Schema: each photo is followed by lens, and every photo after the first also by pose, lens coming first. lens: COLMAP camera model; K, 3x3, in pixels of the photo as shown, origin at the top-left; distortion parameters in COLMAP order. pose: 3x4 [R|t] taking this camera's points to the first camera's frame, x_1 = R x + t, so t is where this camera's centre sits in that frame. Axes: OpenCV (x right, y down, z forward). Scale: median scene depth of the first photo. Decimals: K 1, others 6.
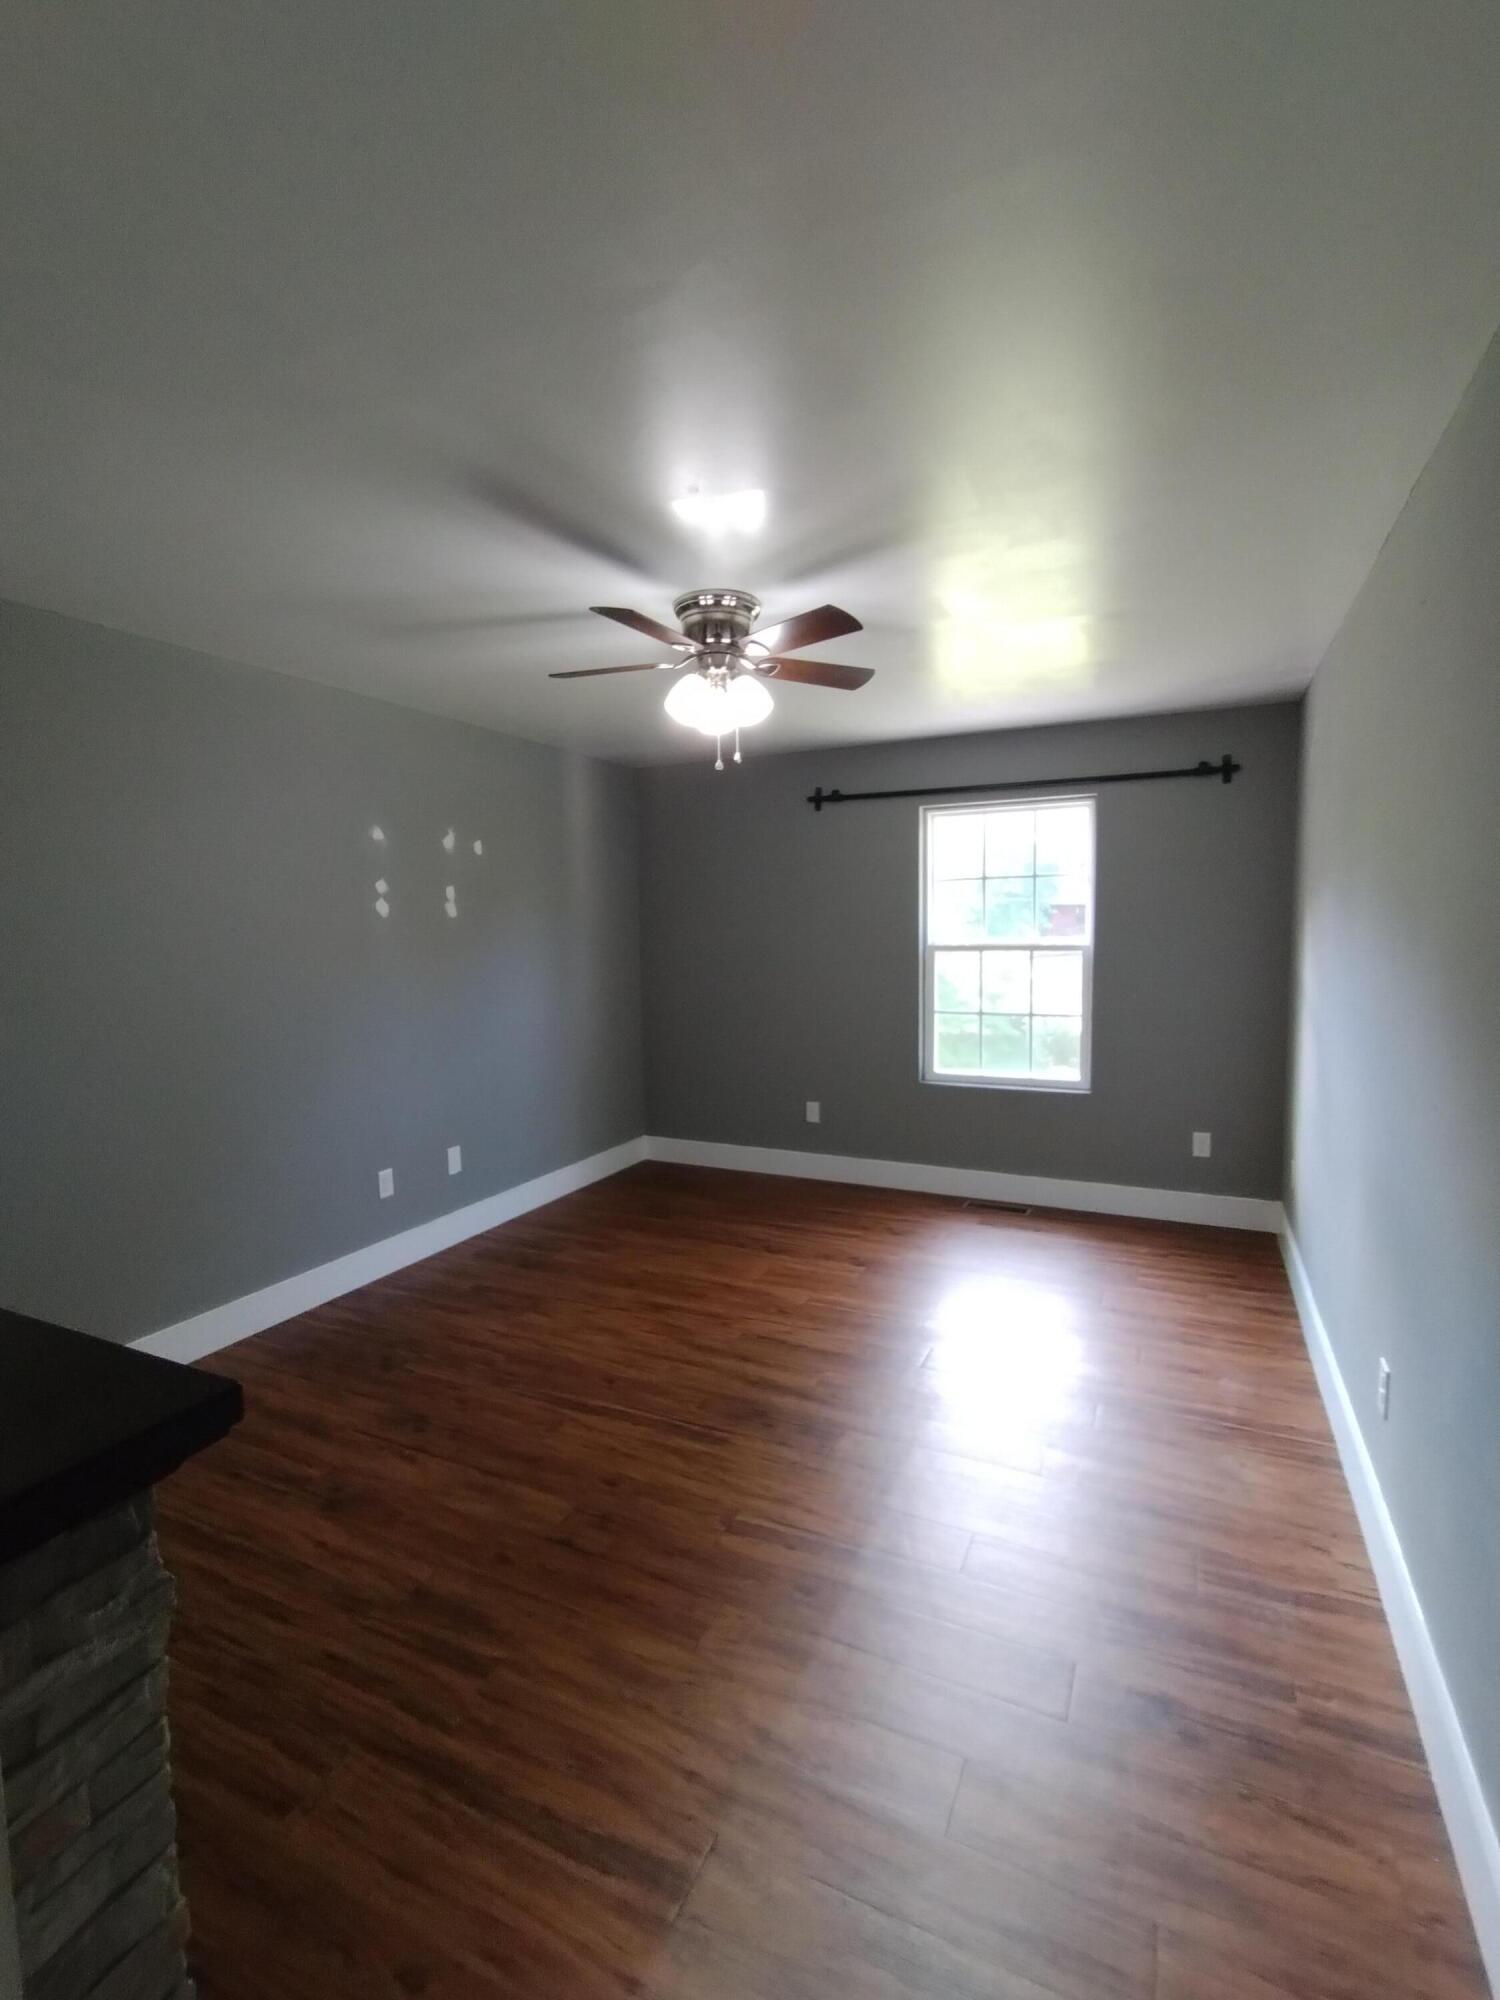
lens RADIAL K [[909.8, 0, 738.6], [0, 909.8, 1005.9], [0, 0, 1]] dist [-0.004810, -0.000257]
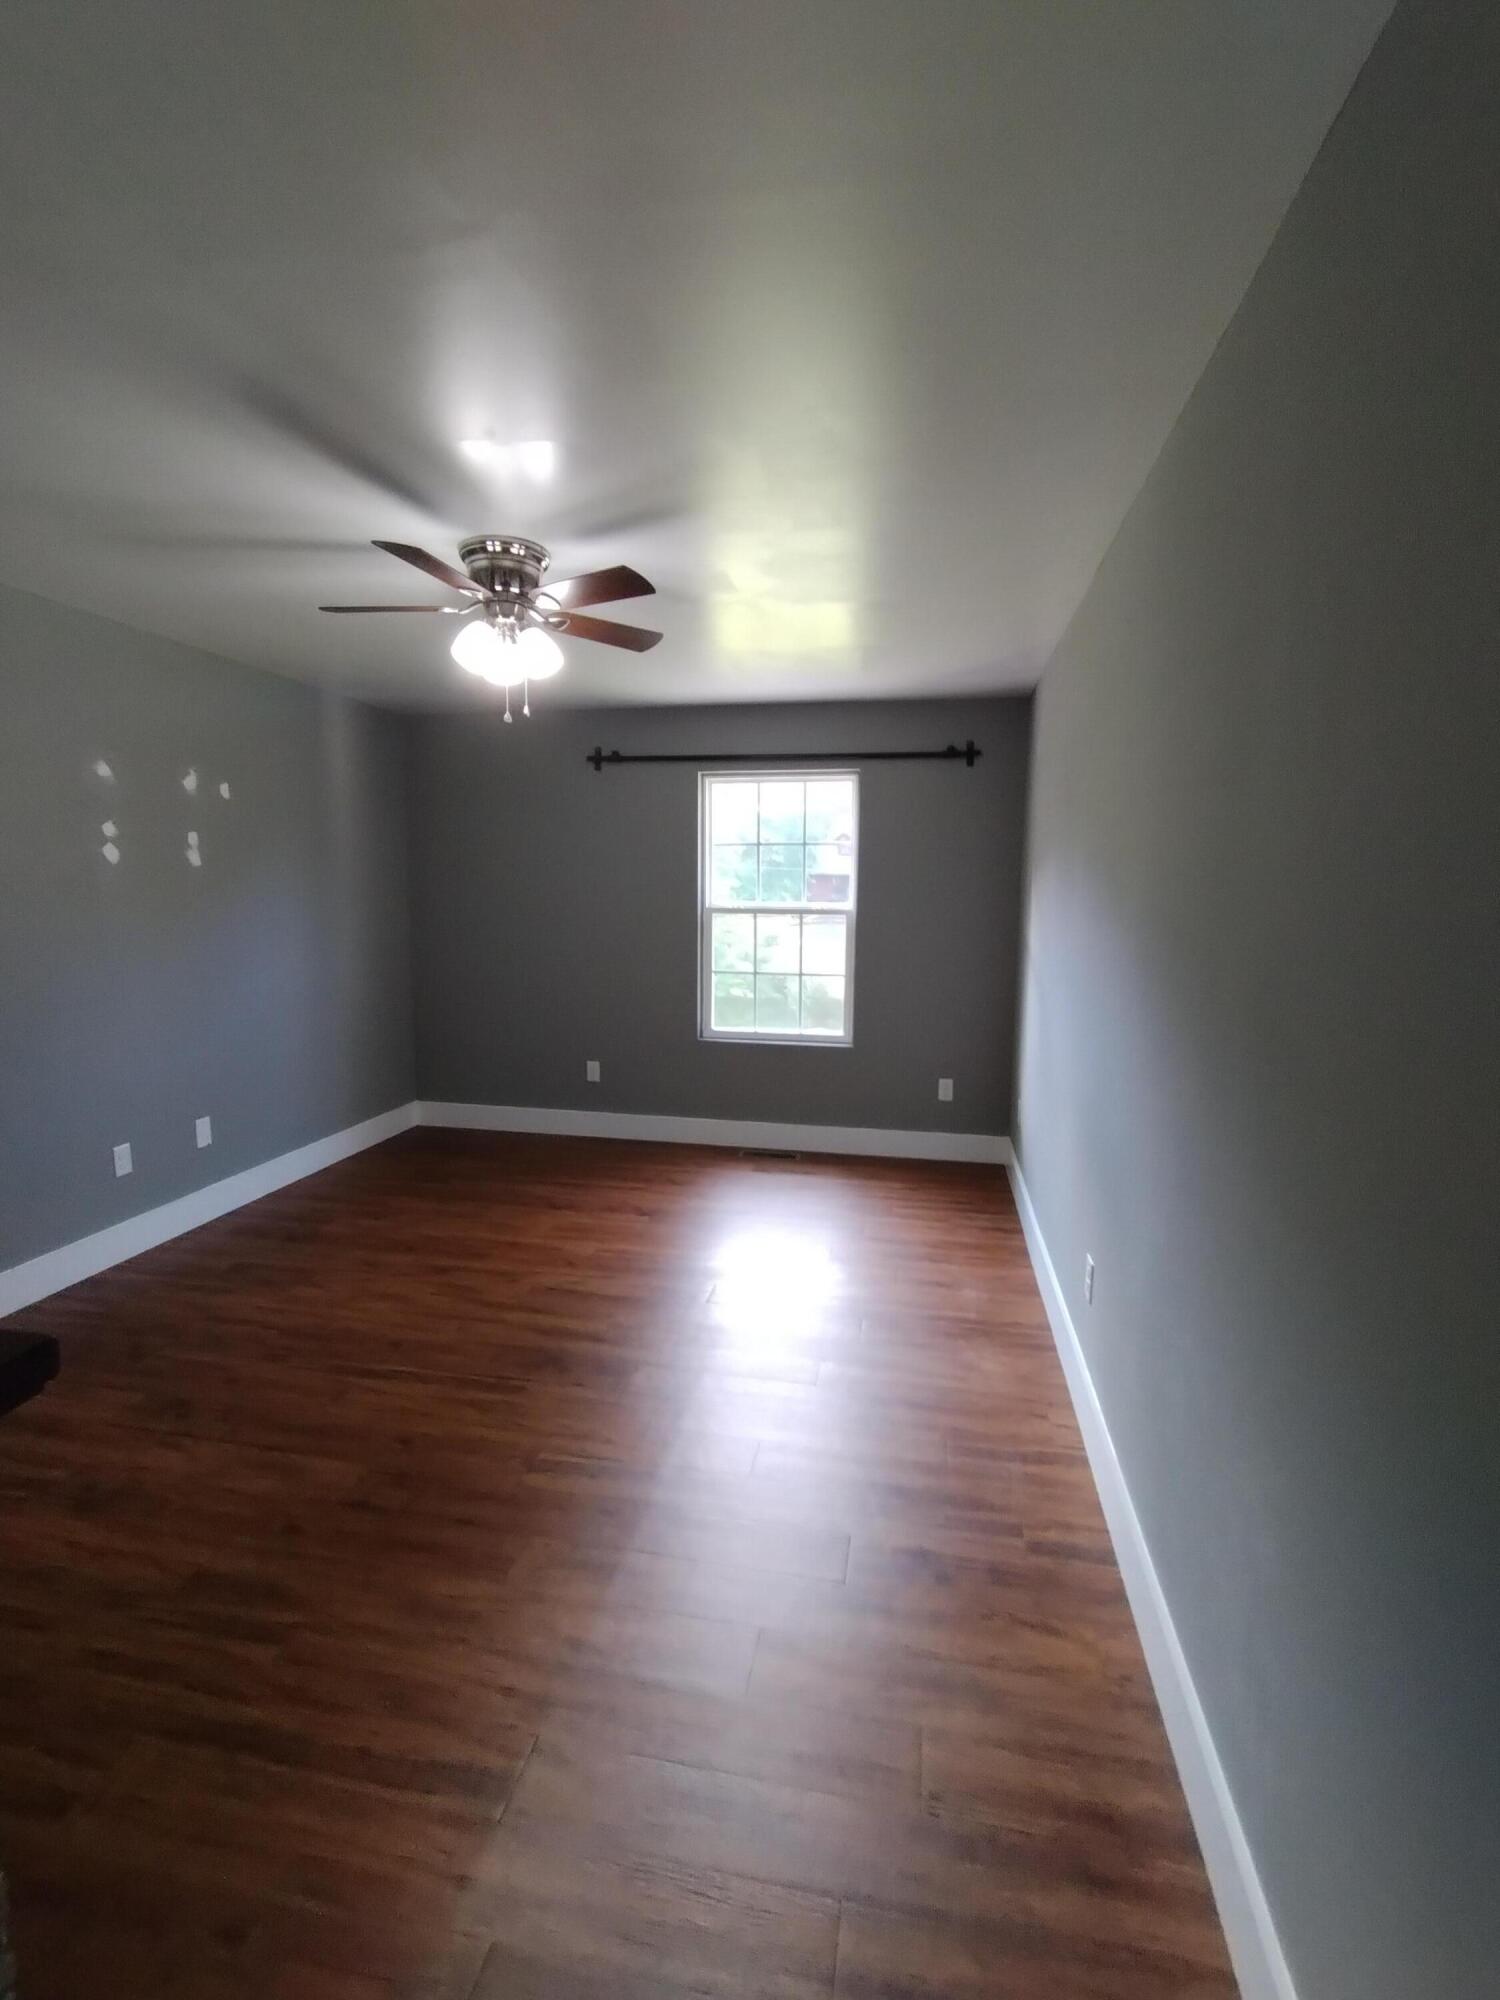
lens RADIAL K [[909.8, 0, 737.2], [0, 909.8, 1003.8], [0, 0, 1]] dist [-0.004810, -0.000257]
pose [[0.968431, -0.007639, 0.249165, -0.027758], [-0.001331, 0.999358, 0.035814, 0.009896], [-0.249279, -0.035015, 0.967799, -0.027521]]
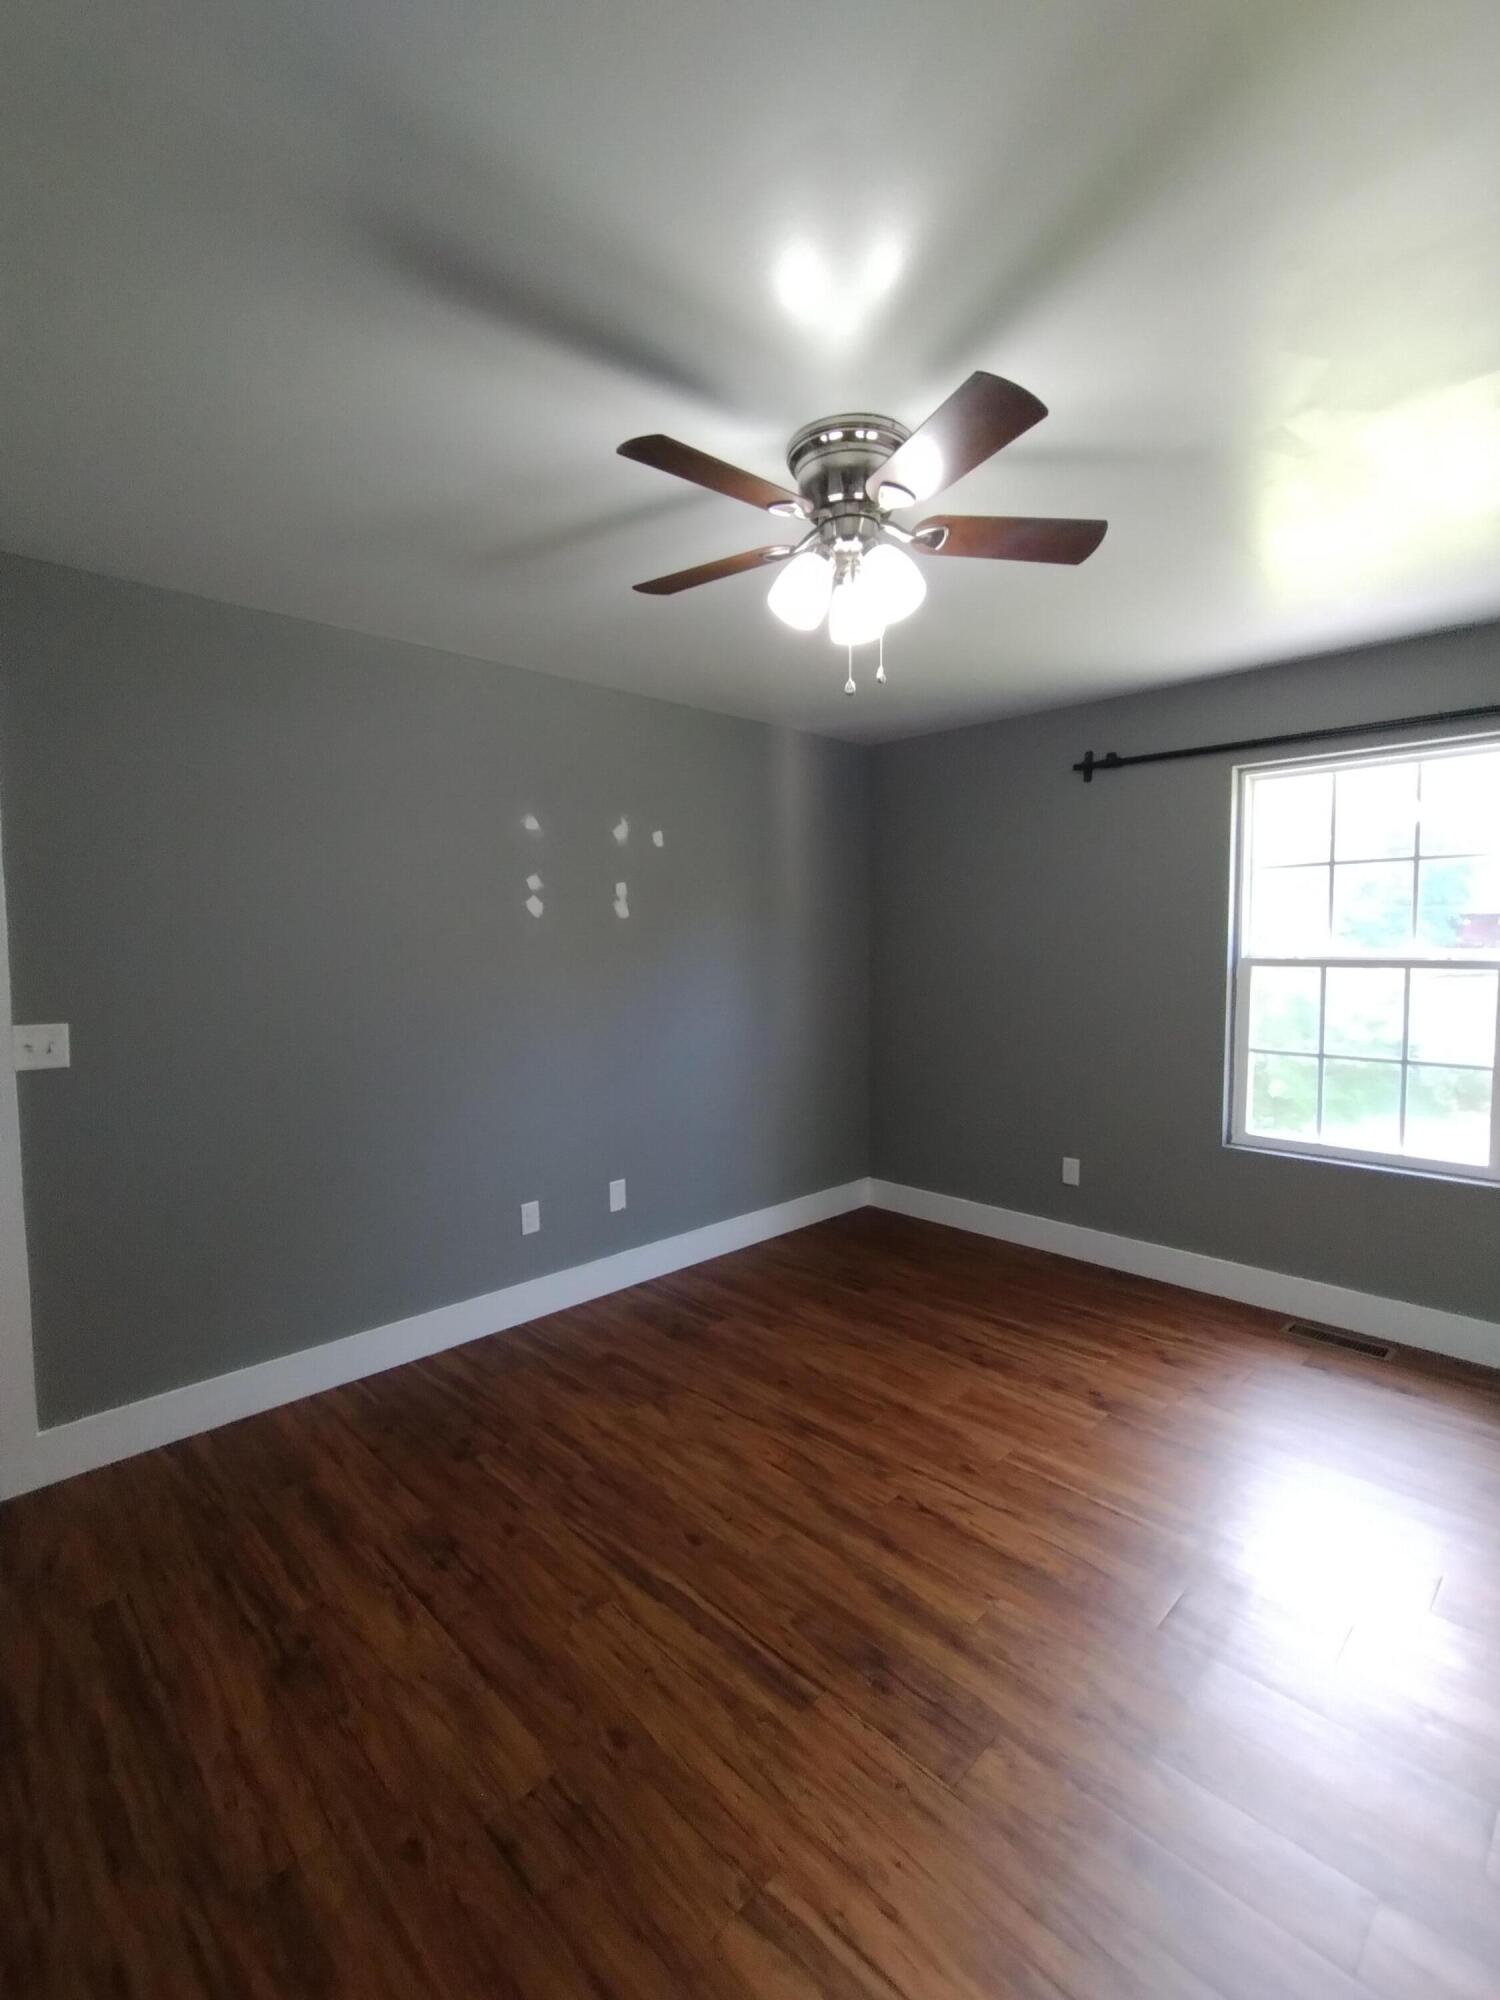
lens RADIAL K [[909.8, 0, 740.8], [0, 909.8, 1004.4], [0, 0, 1]] dist [-0.004810, -0.000257]
pose [[0.942586, 0.030625, -0.332557, 0.131671], [-0.035072, 0.999358, -0.007378, -0.018360], [0.332118, 0.018618, 0.943054, 0.327517]]
